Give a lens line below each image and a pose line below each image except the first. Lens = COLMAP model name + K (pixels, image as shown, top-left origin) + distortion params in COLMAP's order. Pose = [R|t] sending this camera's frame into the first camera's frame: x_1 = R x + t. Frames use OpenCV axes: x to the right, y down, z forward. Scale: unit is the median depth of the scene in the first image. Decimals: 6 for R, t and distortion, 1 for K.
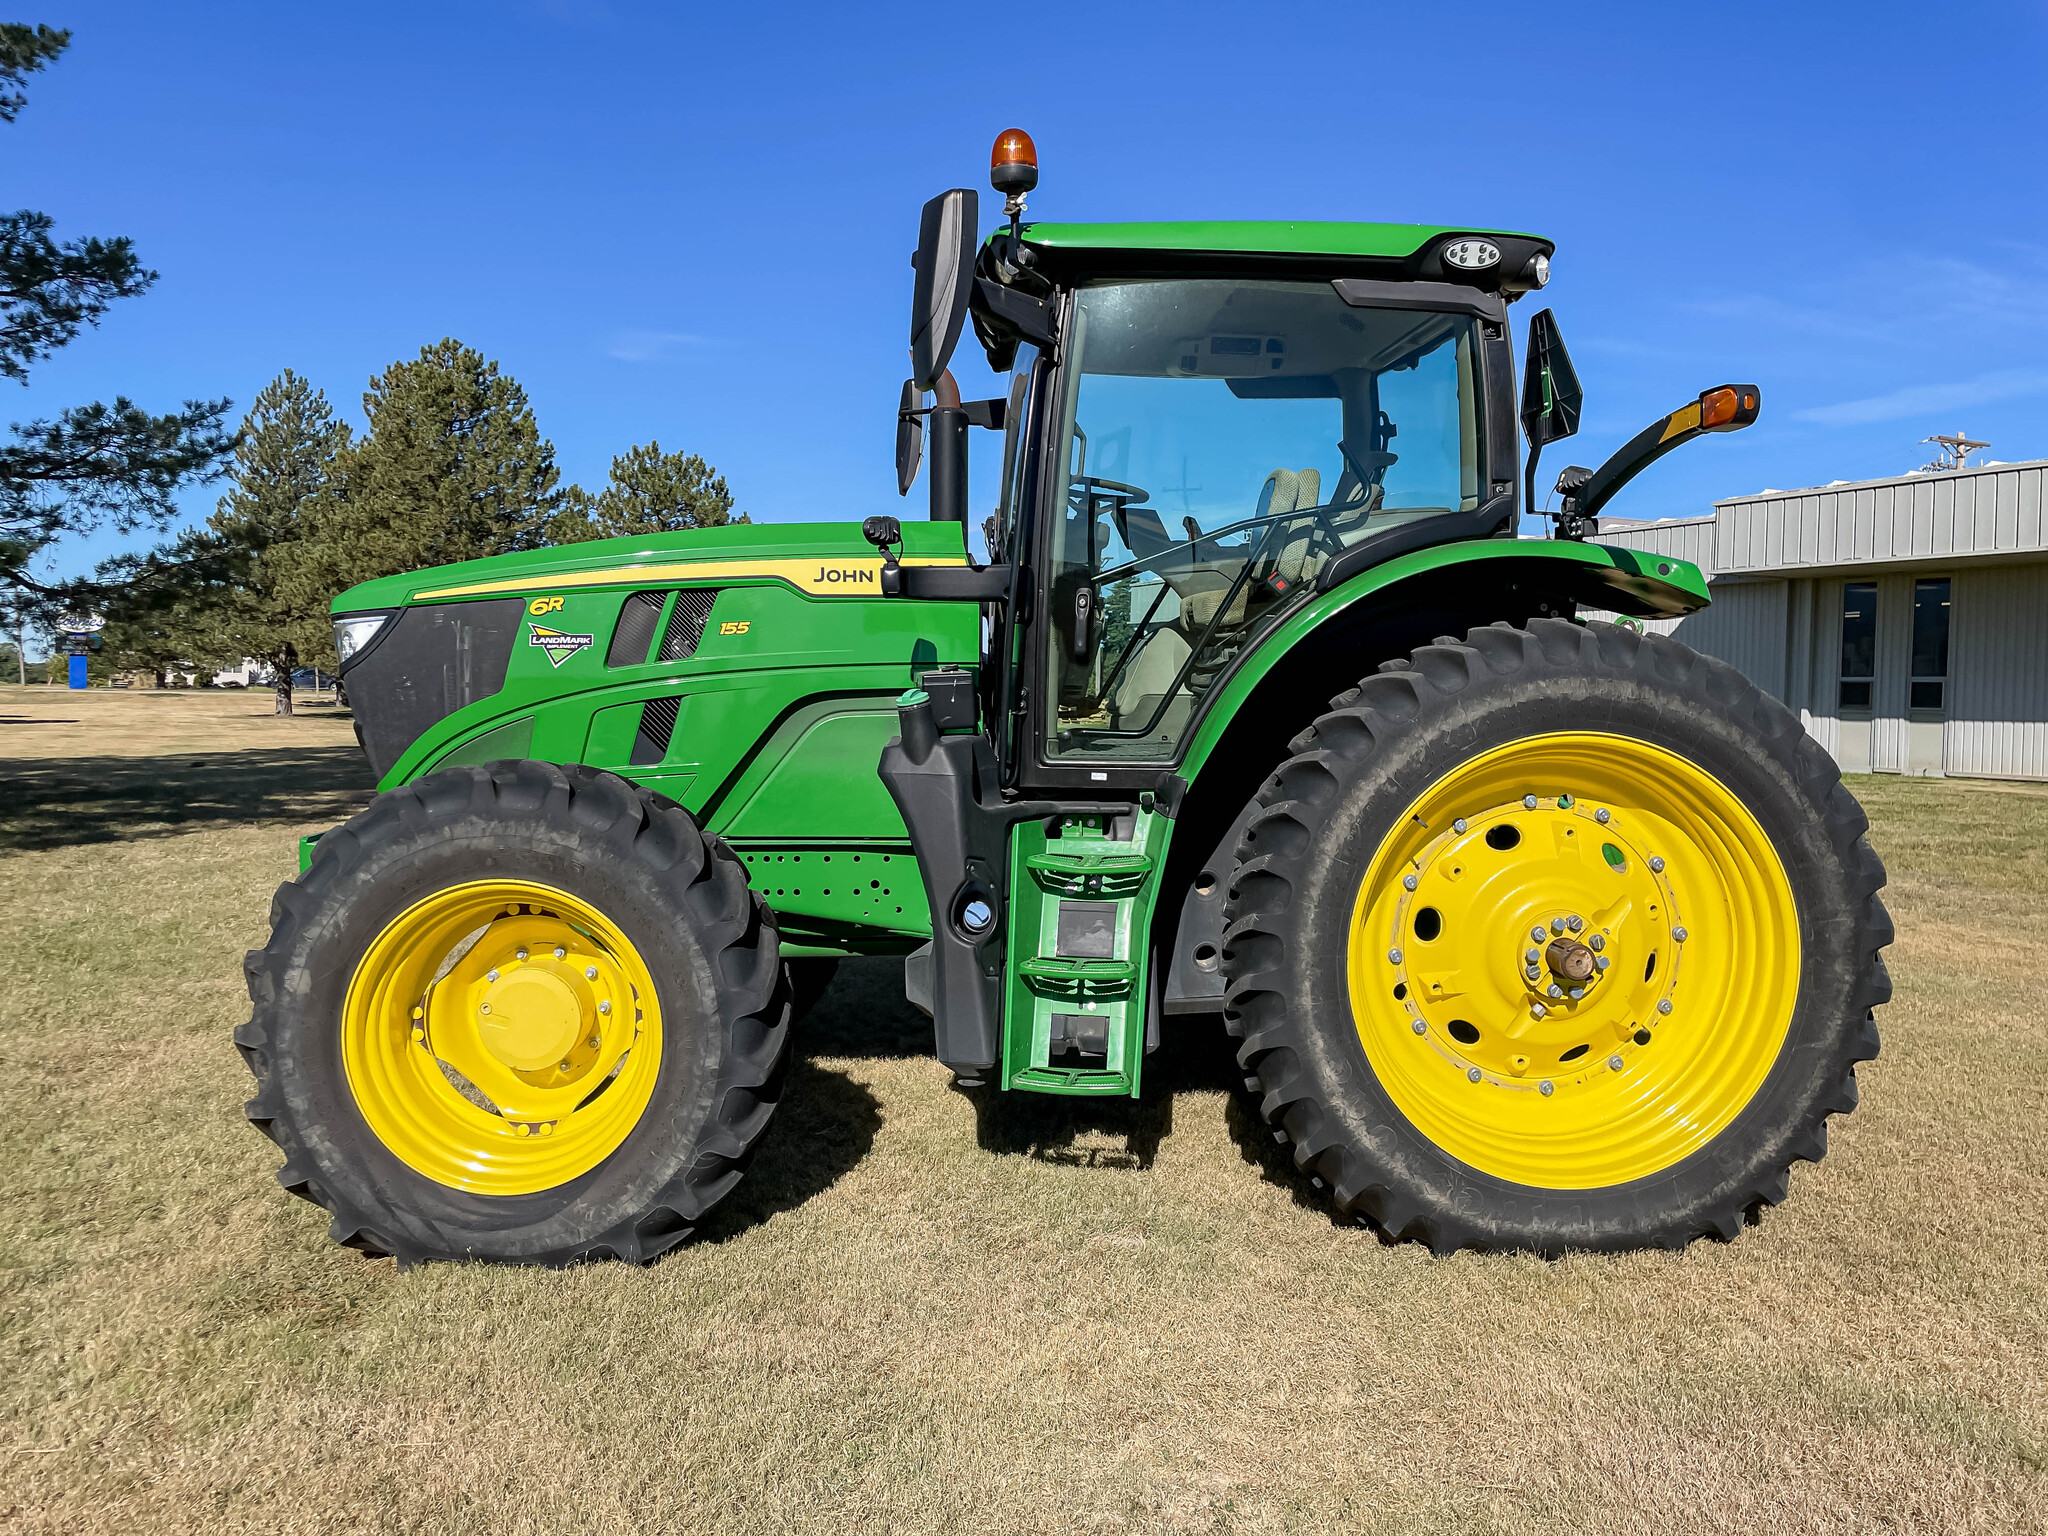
lens RADIAL K [[1538.0, 0, 1037.2], [0, 1538.0, 730.6], [0, 0, 1]] dist [0.080436, -0.106810]
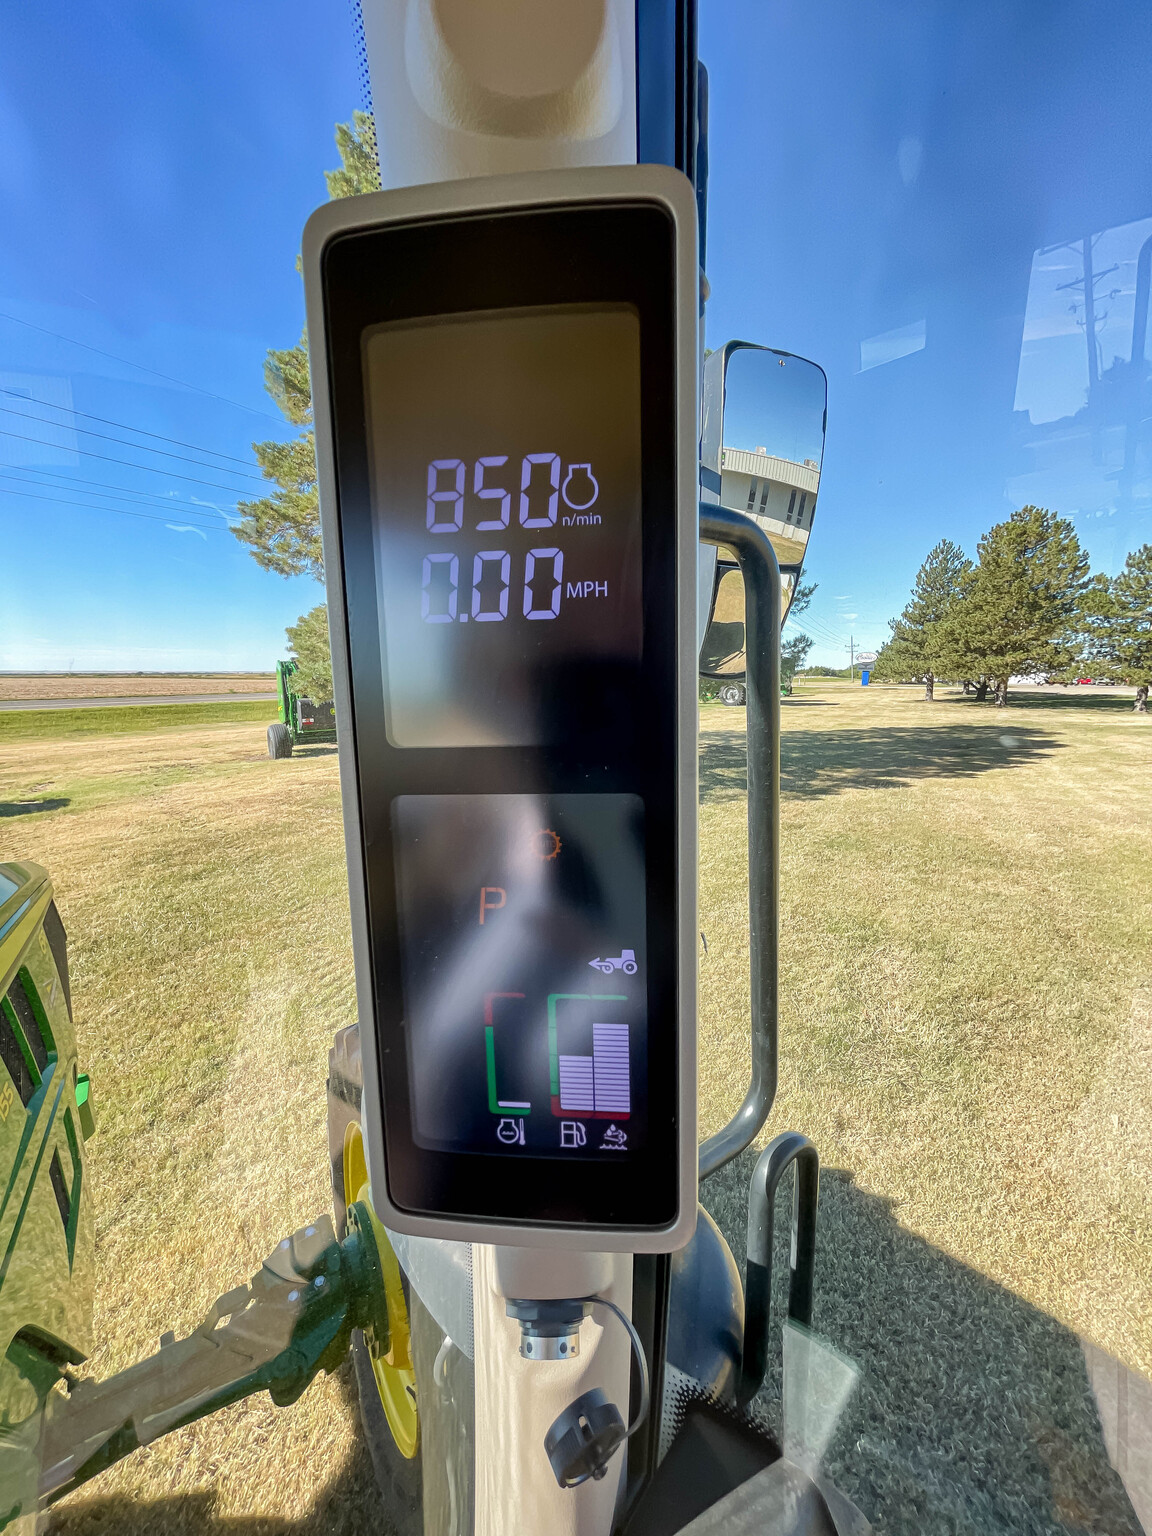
lens RADIAL K [[629.7, 0, 569.6], [0, 629.7, 769.2], [0, 0, 1]] dist [-0.001113, -0.000049]
pose [[0.534748, 0.104089, -0.838576, 0.057034], [-0.008478, 0.992995, 0.117850, -0.229606], [0.844969, -0.055911, 0.531885, 1.359879]]
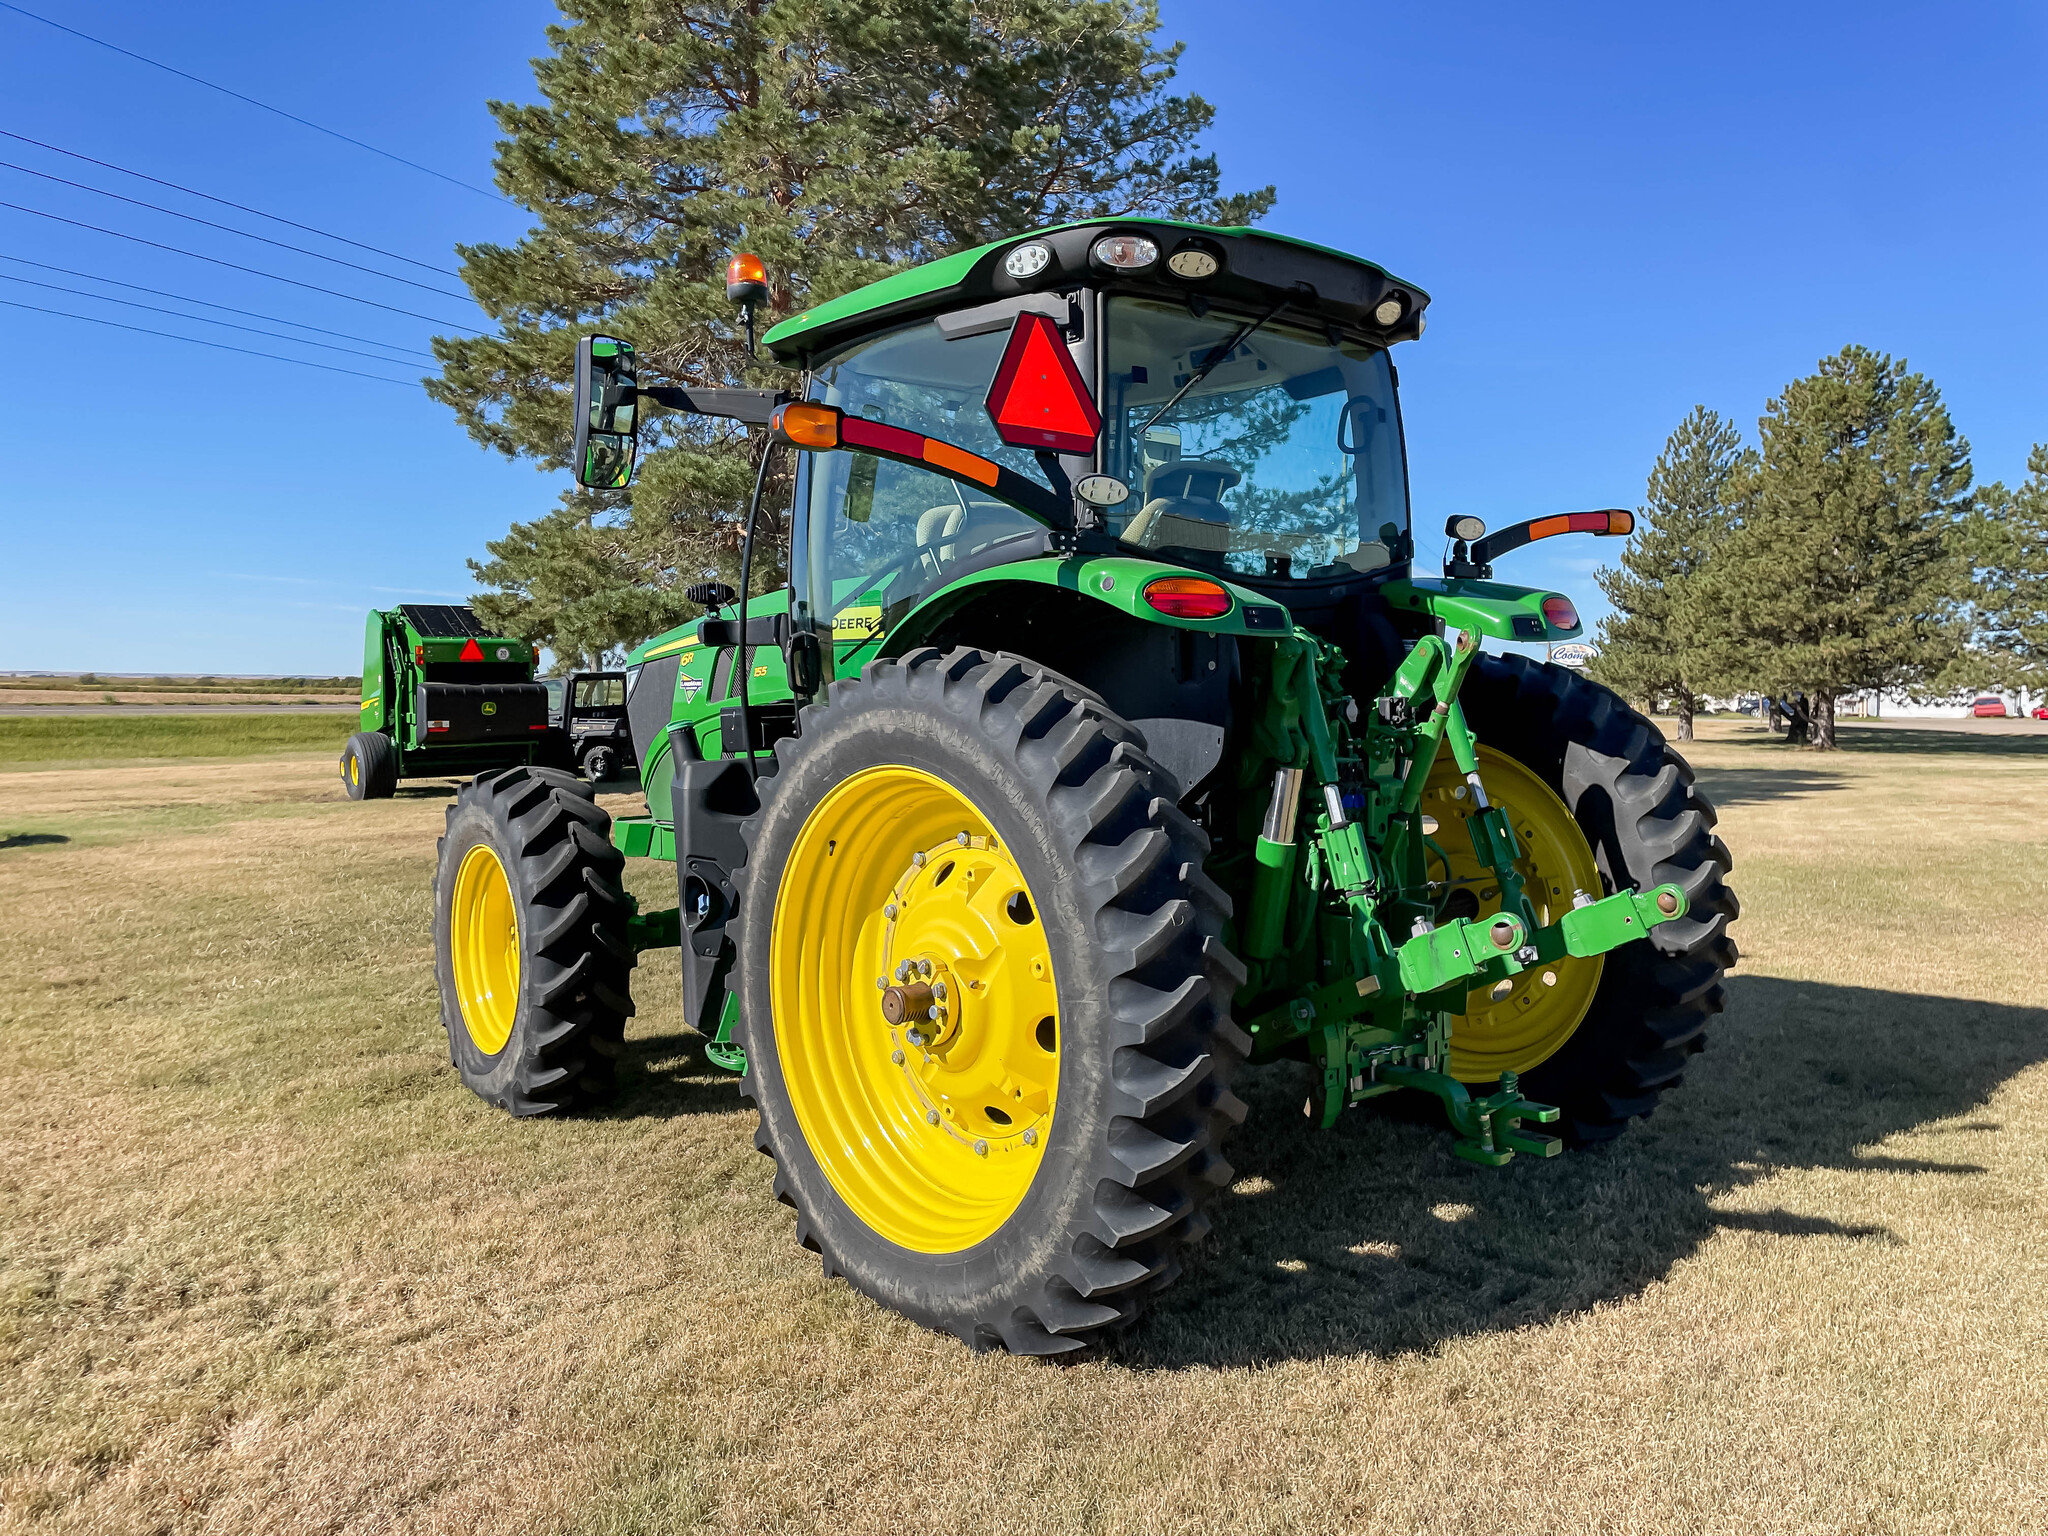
lens RADIAL K [[1538.0, 0, 1035.7], [0, 1538.0, 736.1], [0, 0, 1]] dist [0.080436, -0.106810]
pose [[0.610760, 0.009406, -0.791760, 1.086082], [-0.019726, 0.999800, -0.003339, -0.014999], [0.791570, 0.017657, 0.610824, 0.456267]]
